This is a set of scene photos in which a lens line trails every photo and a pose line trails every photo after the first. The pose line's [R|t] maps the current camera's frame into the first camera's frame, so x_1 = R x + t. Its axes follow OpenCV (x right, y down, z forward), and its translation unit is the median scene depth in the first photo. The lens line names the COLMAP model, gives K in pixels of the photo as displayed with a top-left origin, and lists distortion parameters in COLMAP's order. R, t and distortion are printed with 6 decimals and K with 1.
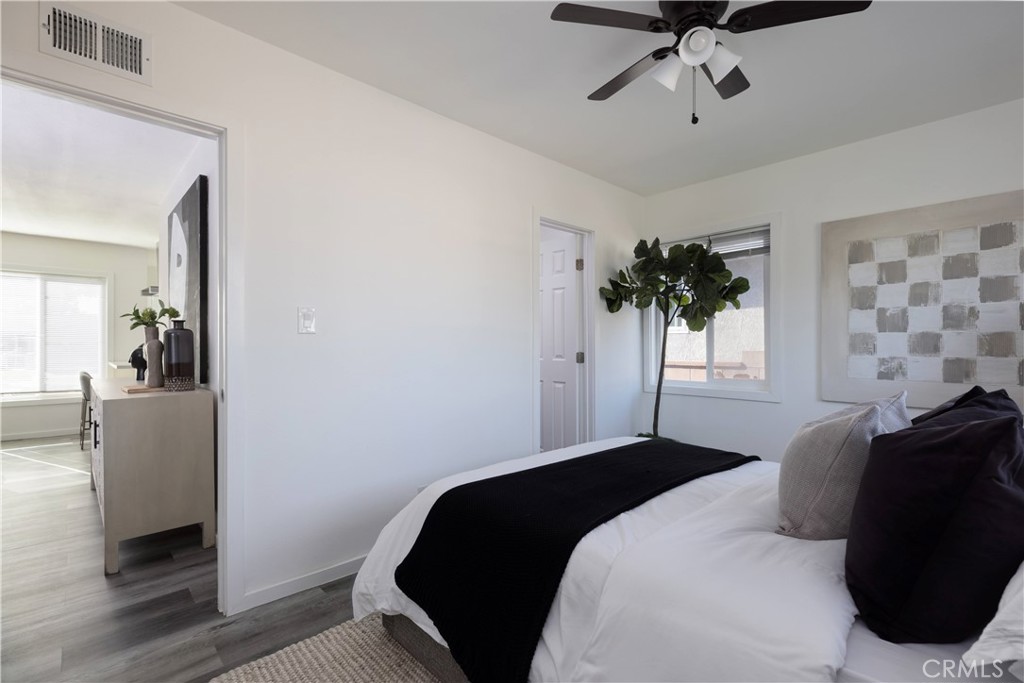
lens RADIAL K [[457.5, 0, 515.5], [0, 457.5, 342.0], [0, 0, 1]] dist [0.000326, -0.000003]
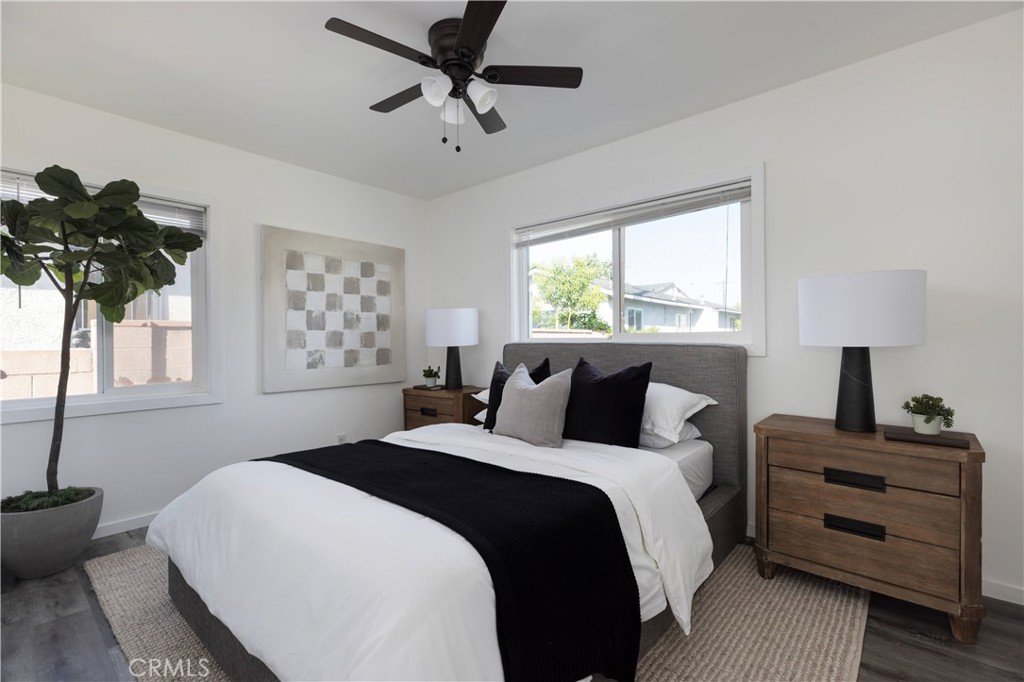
lens RADIAL K [[457.5, 0, 515.5], [0, 457.5, 341.5], [0, 0, 1]] dist [0.000326, -0.000003]
pose [[-0.086421, -0.003841, 0.996251, -0.469800], [-0.000649, 0.999993, 0.003799, 0.004181], [-0.996258, -0.000318, -0.086423, 0.562397]]
